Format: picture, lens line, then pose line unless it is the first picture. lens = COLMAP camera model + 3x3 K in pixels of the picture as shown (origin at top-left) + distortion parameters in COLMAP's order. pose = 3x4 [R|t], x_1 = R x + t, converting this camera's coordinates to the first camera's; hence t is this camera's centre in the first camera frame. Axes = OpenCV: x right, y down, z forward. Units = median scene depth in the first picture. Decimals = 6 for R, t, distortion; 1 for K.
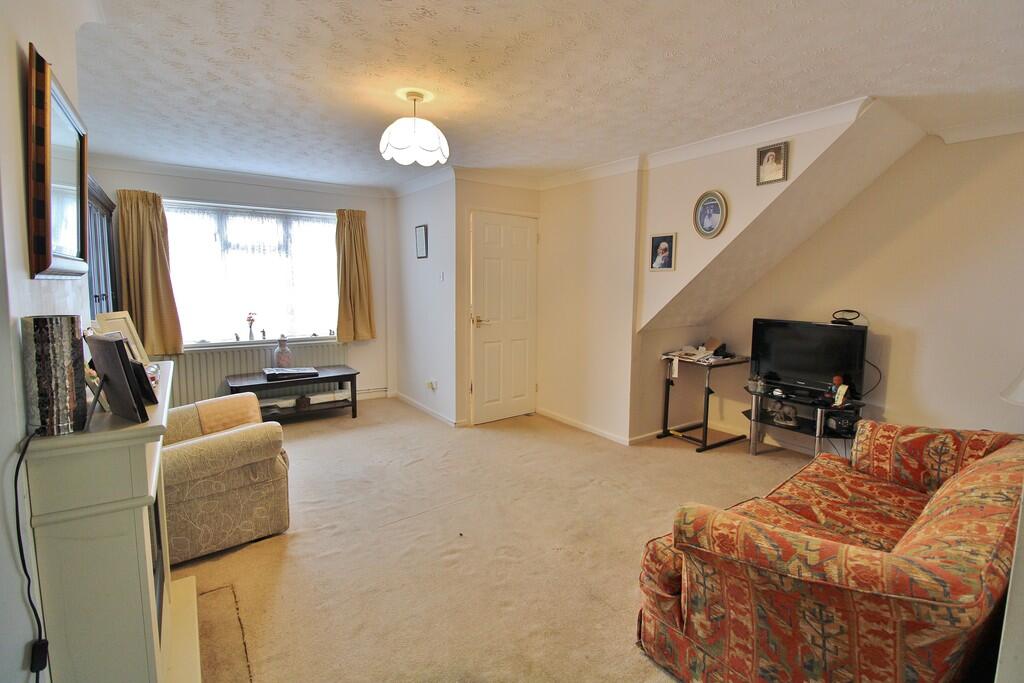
lens RADIAL K [[469.2, 0, 515.0], [0, 469.2, 328.9], [0, 0, 1]] dist [0.001898, -0.013737]
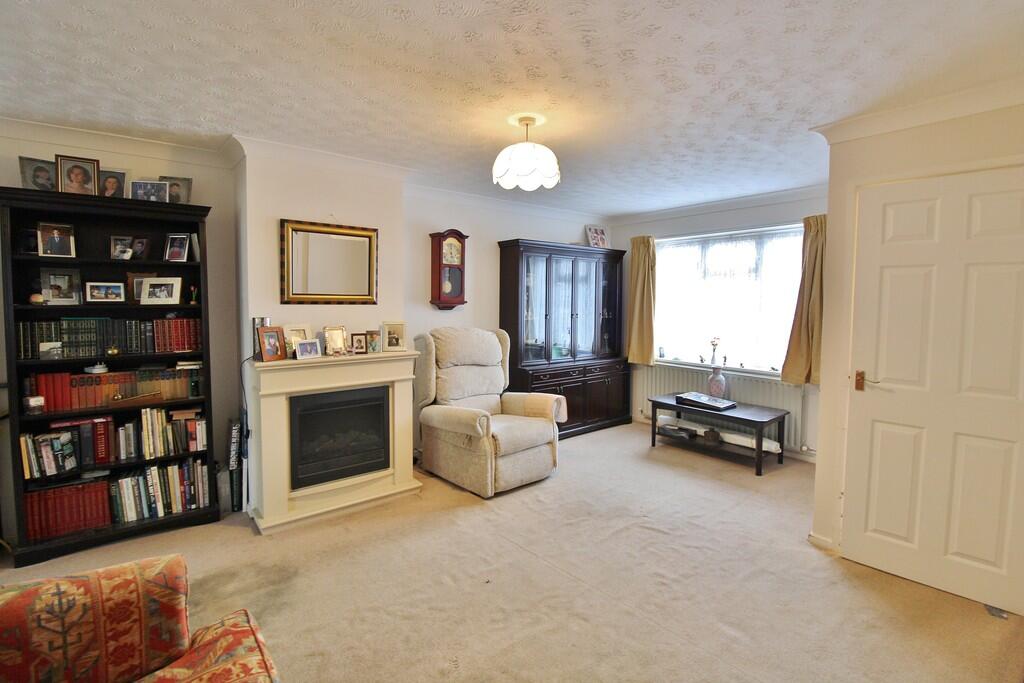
lens RADIAL K [[469.2, 0, 515.0], [0, 469.2, 328.9], [0, 0, 1]] dist [0.001898, -0.013737]
pose [[0.076869, 0.054837, -0.995532, 0.443097], [-0.104682, 0.993412, 0.046637, -0.059165], [0.991531, 0.100630, 0.082103, 0.525795]]
